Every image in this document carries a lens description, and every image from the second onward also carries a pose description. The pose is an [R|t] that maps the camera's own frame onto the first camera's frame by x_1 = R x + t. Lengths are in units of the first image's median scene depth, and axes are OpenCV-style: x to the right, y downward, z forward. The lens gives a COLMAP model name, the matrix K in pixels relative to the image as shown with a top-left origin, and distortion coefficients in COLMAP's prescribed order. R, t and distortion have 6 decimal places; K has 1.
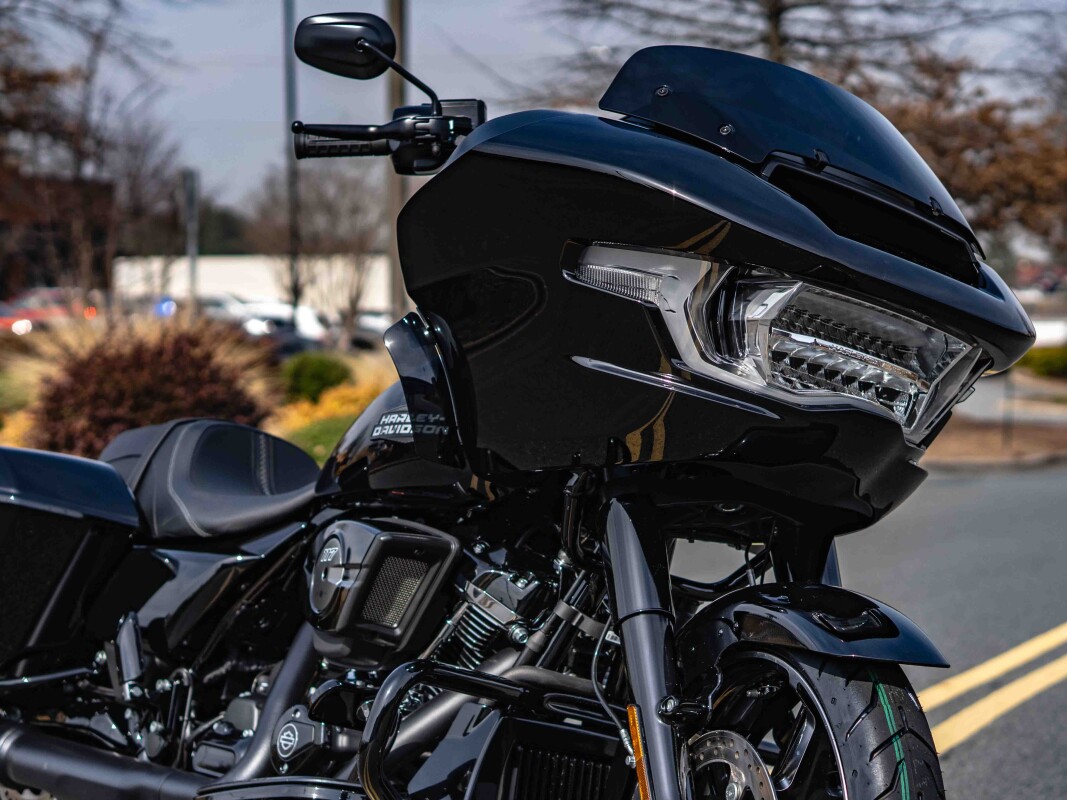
lens RADIAL K [[2376.8, 0, 578.2], [0, 2376.8, 400.0], [0, 0, 1]] dist [0.092096, -0.146117]
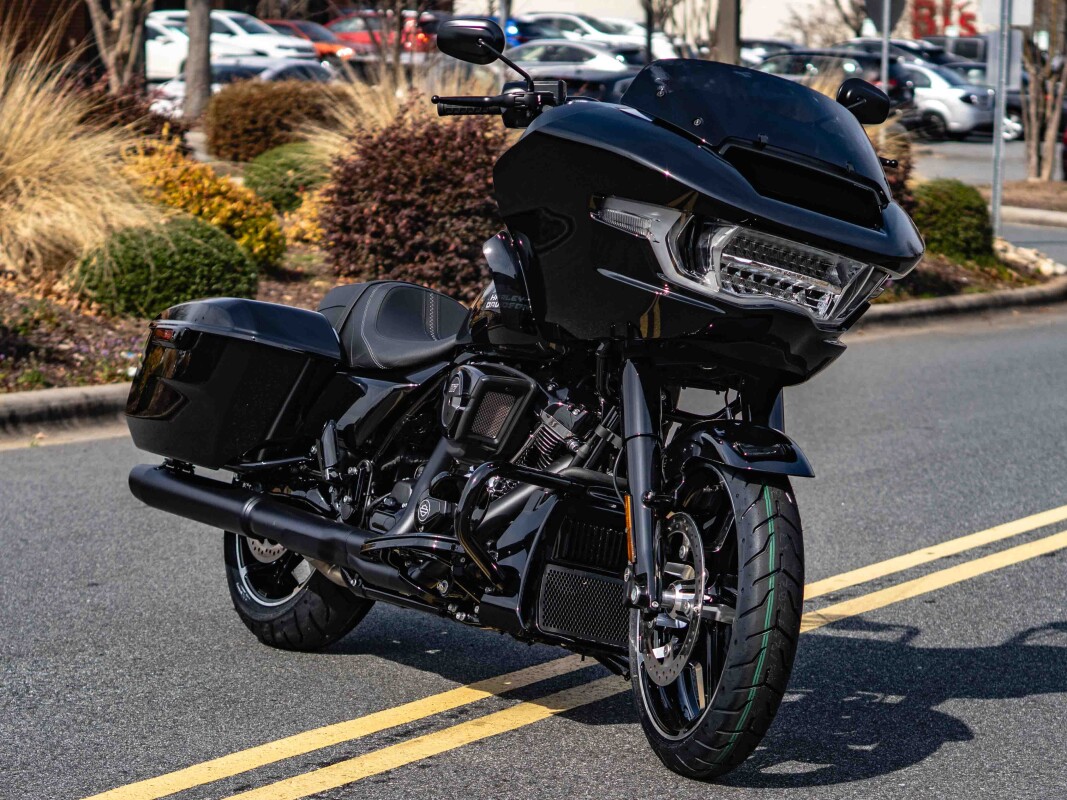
lens RADIAL K [[2673.8, 0, 533.5], [0, 2673.8, 400.0], [0, 0, 1]] dist [0.092685, 0.009354]
pose [[0.988025, 0.029771, -0.151396, 0.202884], [-0.015899, 0.995630, 0.092025, -0.084176], [0.153474, -0.088516, 0.984180, -0.653363]]
